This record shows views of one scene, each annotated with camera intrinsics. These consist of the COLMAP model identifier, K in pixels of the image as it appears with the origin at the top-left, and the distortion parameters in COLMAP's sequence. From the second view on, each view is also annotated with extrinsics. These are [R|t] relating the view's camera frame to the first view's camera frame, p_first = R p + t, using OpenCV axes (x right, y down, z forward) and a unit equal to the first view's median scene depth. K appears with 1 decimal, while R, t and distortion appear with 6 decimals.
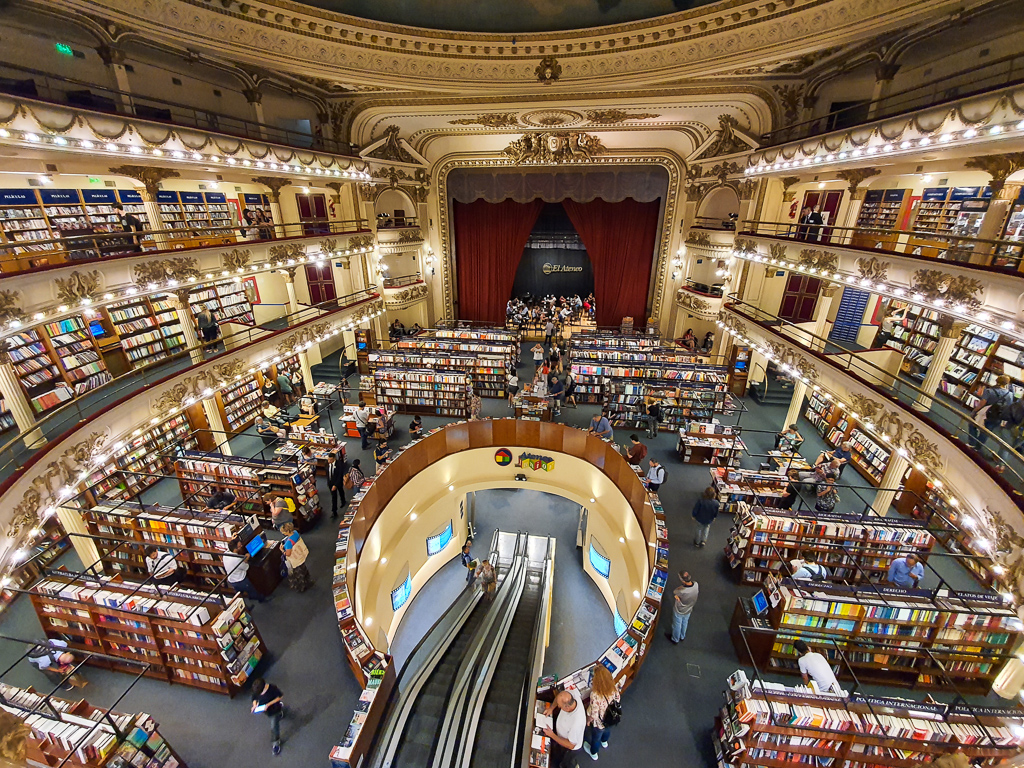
lens RADIAL K [[414.2, 0, 510.2], [0, 414.2, 389.5], [0, 0, 1]] dist [0.012590, -0.015346]
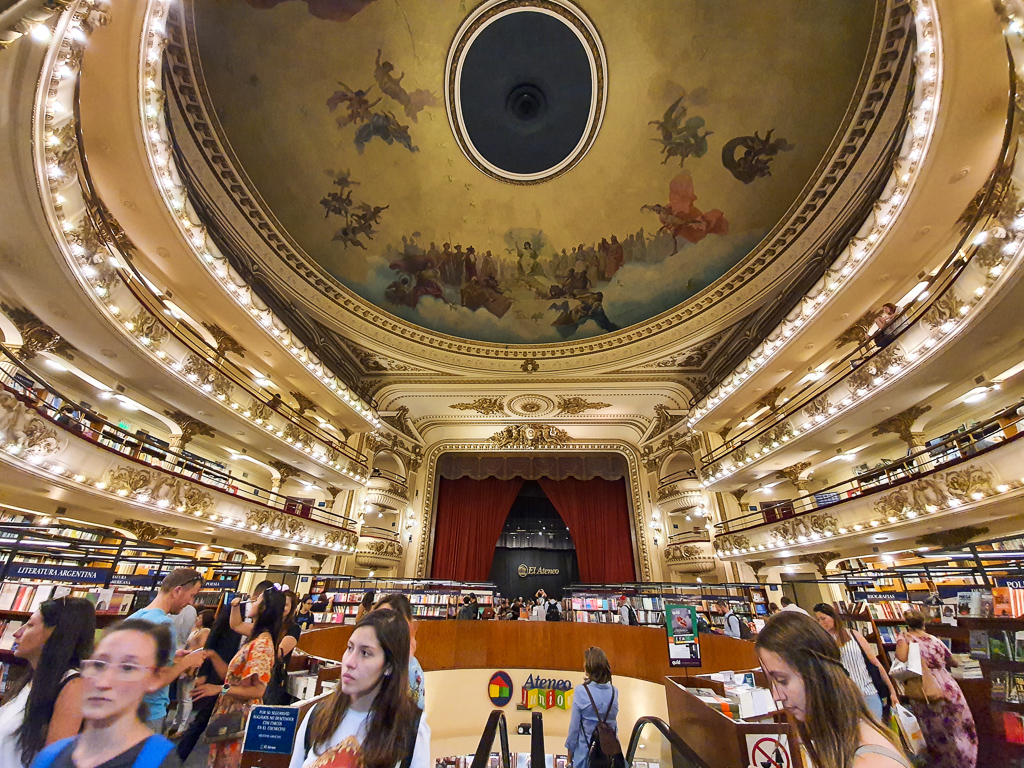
lens RADIAL K [[414.2, 0, 510.2], [0, 414.2, 389.5], [0, 0, 1]] dist [0.012590, -0.015346]
pose [[0.995118, 0.057724, 0.080047, -0.066520], [0.025270, 0.635021, -0.772082, 0.300133], [-0.095399, 0.770336, 0.630462, 0.135419]]
